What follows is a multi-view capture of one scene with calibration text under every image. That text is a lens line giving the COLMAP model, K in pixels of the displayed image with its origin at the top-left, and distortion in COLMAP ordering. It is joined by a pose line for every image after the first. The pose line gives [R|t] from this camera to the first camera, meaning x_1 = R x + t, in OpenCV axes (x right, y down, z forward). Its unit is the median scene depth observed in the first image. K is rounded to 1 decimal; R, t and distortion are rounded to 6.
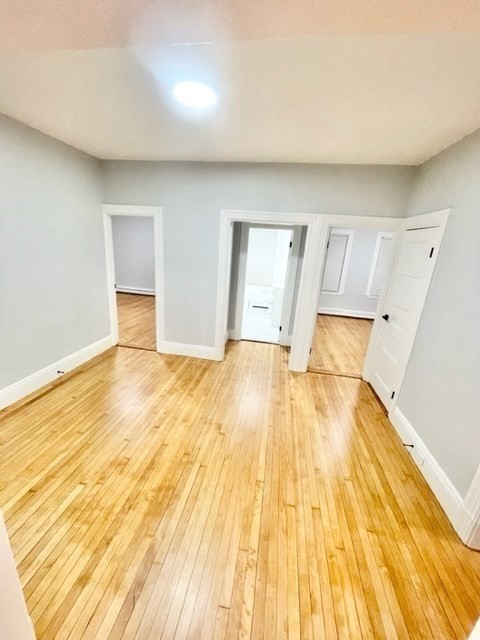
lens RADIAL K [[256.8, 0, 239.4], [0, 256.8, 319.5], [0, 0, 1]] dist [-0.005467, 0.000694]
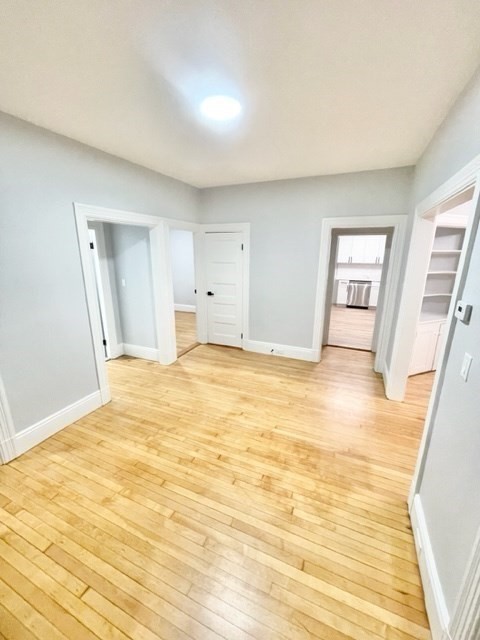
lens RADIAL K [[256.8, 0, 239.6], [0, 256.8, 319.5], [0, 0, 1]] dist [-0.005467, 0.000694]
pose [[0.242599, -0.312149, 0.918536, -0.939664], [0.286990, 0.927535, 0.239408, -0.211306], [-0.926705, 0.205530, 0.314602, 0.531323]]
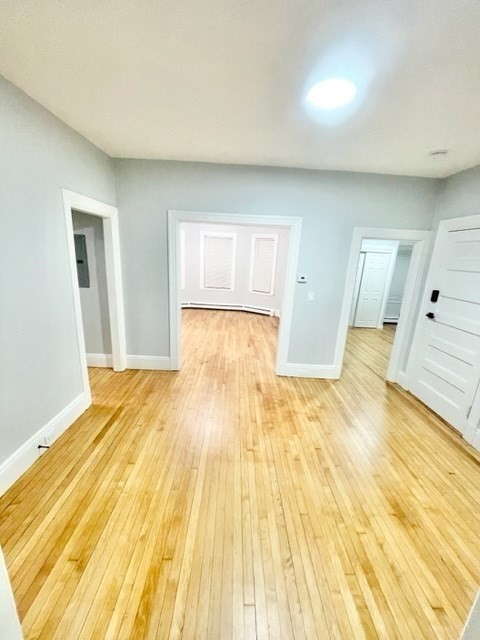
lens RADIAL K [[256.8, 0, 239.6], [0, 256.8, 319.1], [0, 0, 1]] dist [-0.005467, 0.000694]
pose [[-0.977916, -0.075454, -0.194903, 0.179030], [-0.164523, 0.853032, 0.495247, -0.403144], [0.128891, 0.516376, -0.846607, 1.460676]]
